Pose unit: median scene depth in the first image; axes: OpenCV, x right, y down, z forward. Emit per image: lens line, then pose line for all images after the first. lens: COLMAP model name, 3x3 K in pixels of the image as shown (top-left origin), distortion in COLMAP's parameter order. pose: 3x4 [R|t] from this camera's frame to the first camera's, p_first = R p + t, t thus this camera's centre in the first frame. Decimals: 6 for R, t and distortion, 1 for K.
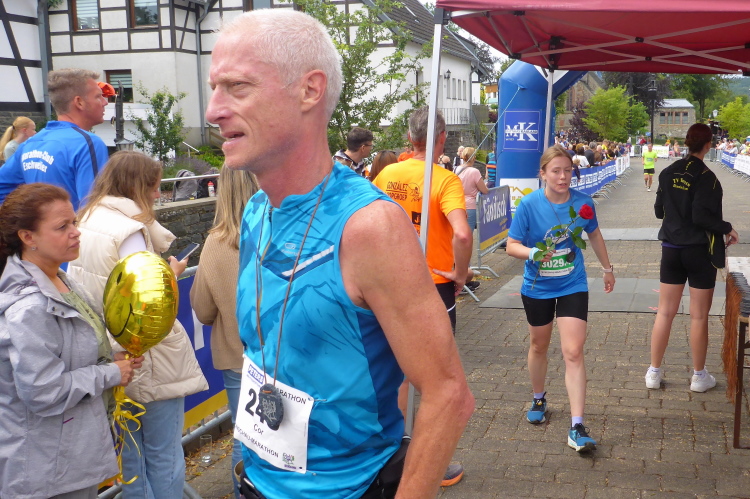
lens RADIAL K [[807.3, 0, 449.0], [0, 807.3, 245.7], [0, 0, 1]] dist [-0.004676, -0.002935]
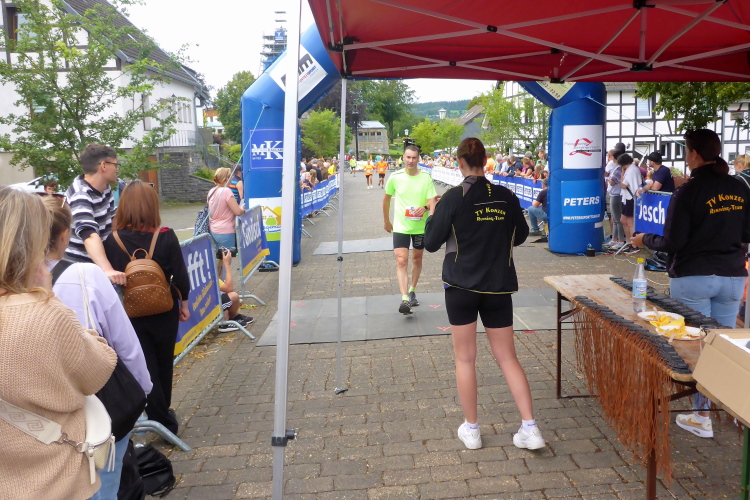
lens RADIAL K [[664.6, 0, 377.3], [0, 664.6, 219.2], [0, 0, 1]] dist [-0.016553, 0.001448]
pose [[0.949019, -0.055175, 0.310354, -0.041096], [0.067221, 0.997338, -0.028242, -0.025696], [-0.307970, 0.047665, 0.950201, 0.193985]]
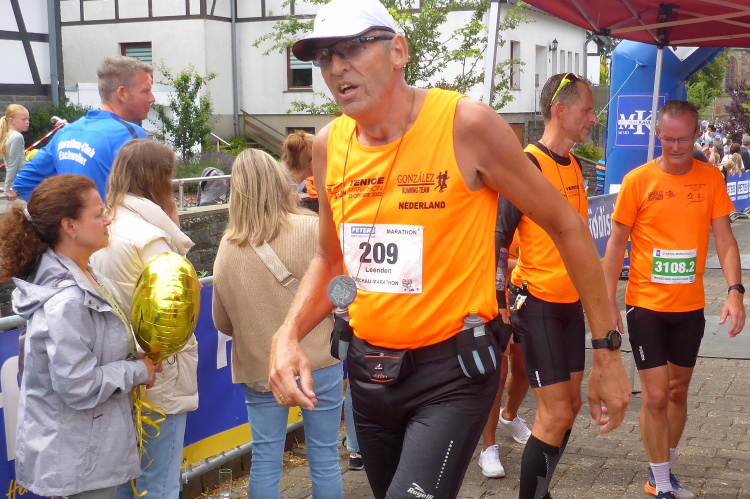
lens RADIAL K [[1116.2, 0, 371.4], [0, 1116.2, 272.4], [0, 0, 1]] dist [0.008073, -0.026702]
pose [[0.984676, 0.027357, -0.172236, 0.026299], [-0.028123, 0.999602, -0.002005, 0.008553], [0.172112, 0.006818, 0.985054, -0.077265]]
